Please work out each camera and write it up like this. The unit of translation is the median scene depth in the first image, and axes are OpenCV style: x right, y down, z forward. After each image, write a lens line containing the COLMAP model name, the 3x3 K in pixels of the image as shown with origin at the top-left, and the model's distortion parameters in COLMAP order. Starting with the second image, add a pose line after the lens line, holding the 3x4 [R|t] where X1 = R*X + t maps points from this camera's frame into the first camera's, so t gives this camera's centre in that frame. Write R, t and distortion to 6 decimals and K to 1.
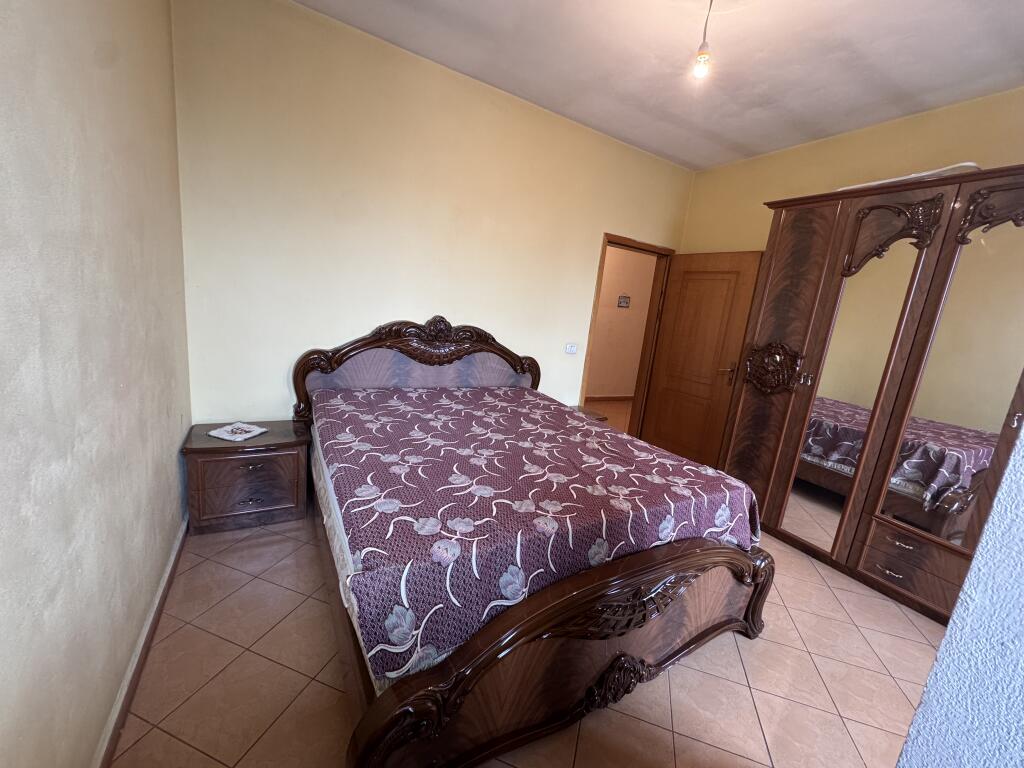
lens RADIAL K [[406.7, 0, 512.0], [0, 406.7, 384.0], [0, 0, 1]] dist [-0.000052, -0.000003]
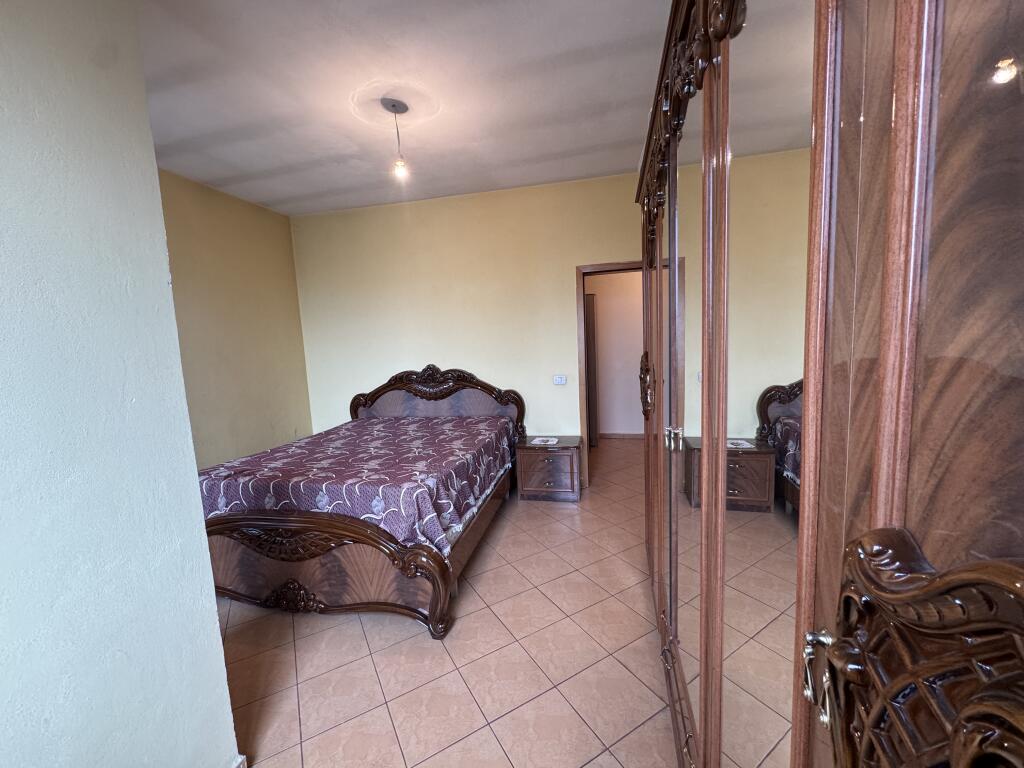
lens RADIAL K [[406.7, 0, 512.0], [0, 406.7, 384.0], [0, 0, 1]] dist [-0.000052, -0.000003]
pose [[0.725568, -0.072141, -0.684358, 0.931546], [-0.003023, 0.994146, -0.108003, 0.045832], [0.688143, 0.080433, 0.721103, 0.187776]]
